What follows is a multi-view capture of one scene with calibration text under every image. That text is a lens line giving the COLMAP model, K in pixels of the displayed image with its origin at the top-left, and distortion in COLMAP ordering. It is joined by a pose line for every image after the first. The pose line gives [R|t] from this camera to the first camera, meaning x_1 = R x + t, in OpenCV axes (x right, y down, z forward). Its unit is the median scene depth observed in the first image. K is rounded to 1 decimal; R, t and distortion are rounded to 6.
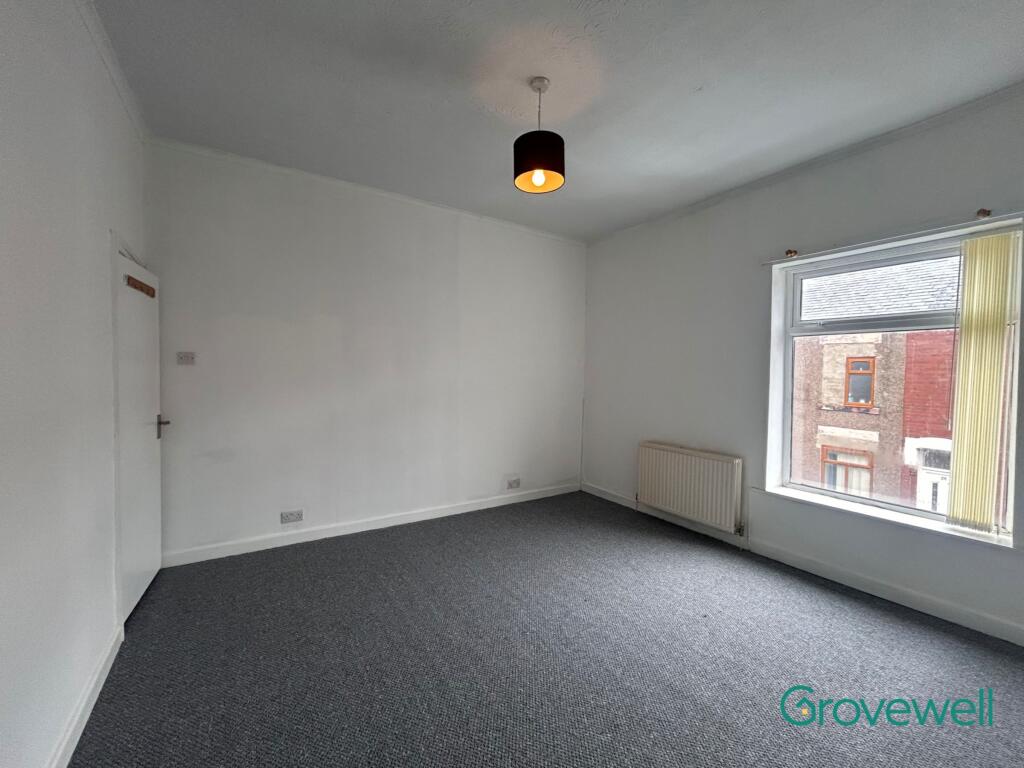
lens RADIAL K [[414.7, 0, 512.0], [0, 414.7, 384.0], [0, 0, 1]] dist [-0.002829, -0.000161]
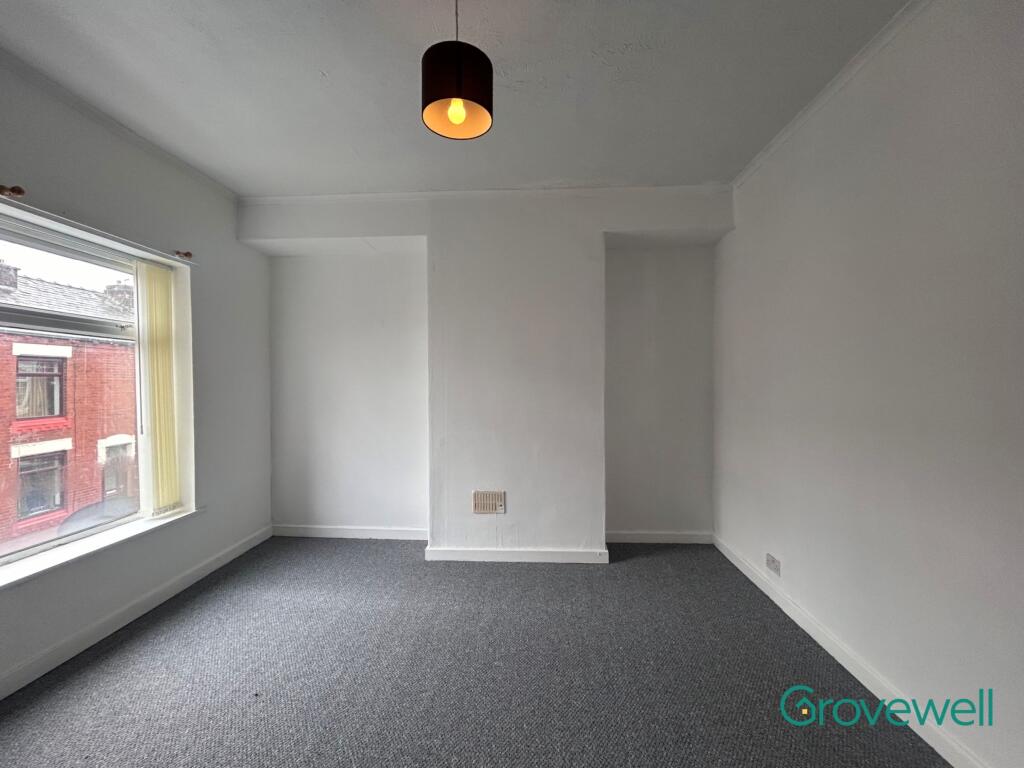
lens RADIAL K [[414.7, 0, 512.0], [0, 414.7, 384.0], [0, 0, 1]] dist [-0.002829, -0.000161]
pose [[-0.811807, -0.015762, 0.583713, -0.376769], [0.014459, 0.998786, 0.047080, -0.058422], [-0.583747, 0.046660, -0.810594, 1.354950]]
